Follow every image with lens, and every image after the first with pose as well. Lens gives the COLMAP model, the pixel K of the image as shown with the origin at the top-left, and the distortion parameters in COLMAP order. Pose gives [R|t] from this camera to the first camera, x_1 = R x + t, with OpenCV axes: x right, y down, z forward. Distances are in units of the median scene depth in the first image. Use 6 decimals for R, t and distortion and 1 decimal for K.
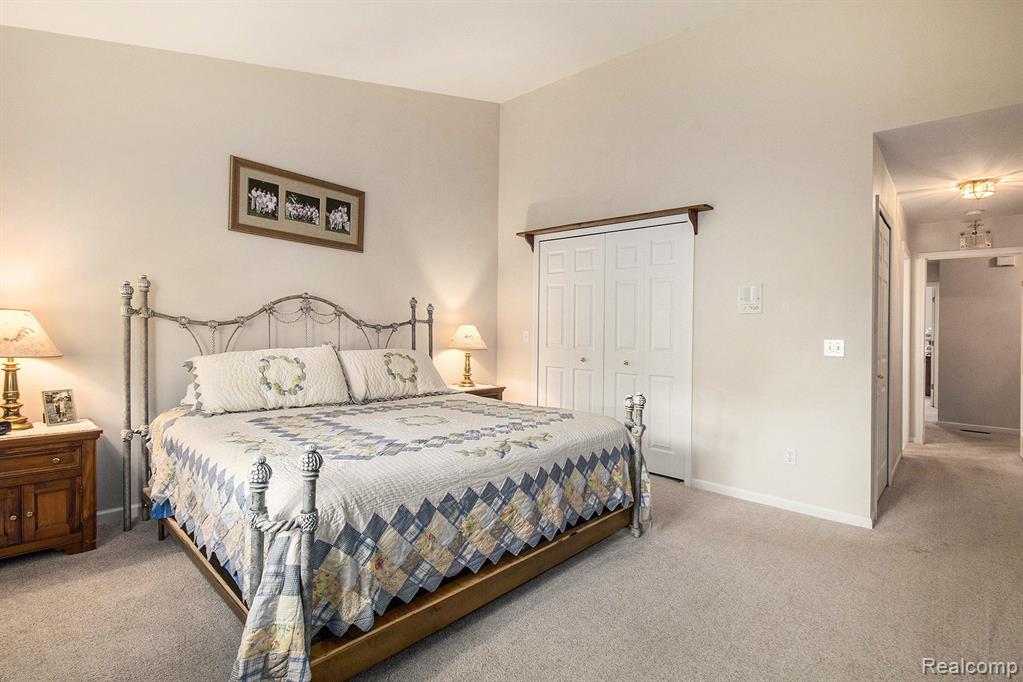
lens RADIAL K [[487.3, 0, 524.0], [0, 487.3, 328.9], [0, 0, 1]] dist [0.003904, -0.000047]
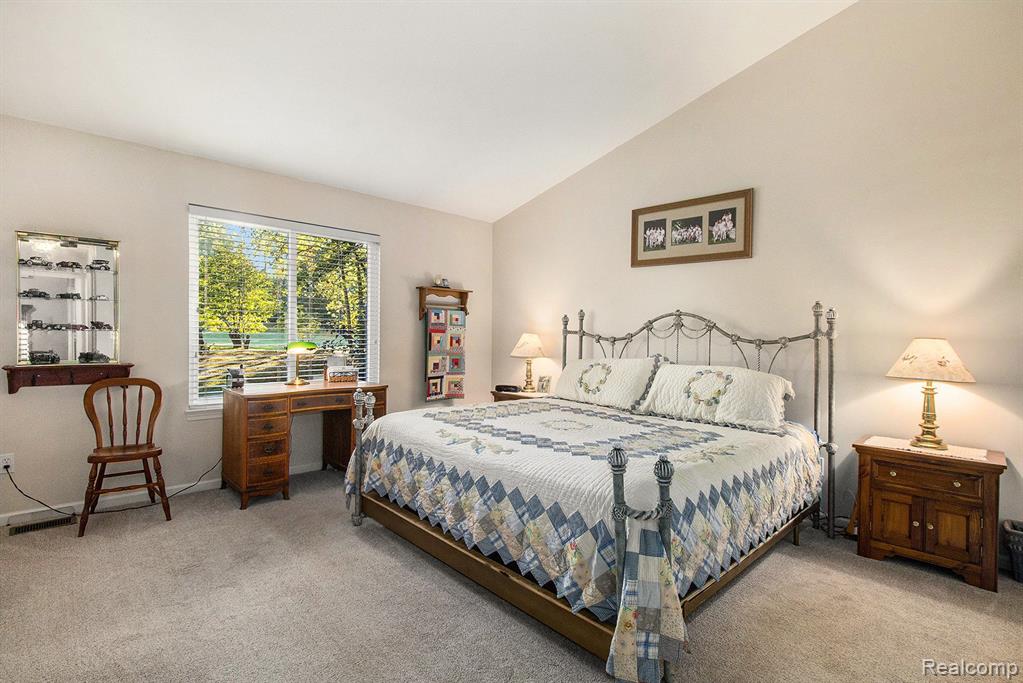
lens RADIAL K [[487.3, 0, 513.2], [0, 487.3, 342.5], [0, 0, 1]] dist [0.003904, -0.000047]
pose [[-0.091667, -0.015249, -0.995673, 0.688445], [-0.021021, 0.999690, -0.013375, 0.019898], [0.995568, 0.019704, -0.091959, 0.782775]]
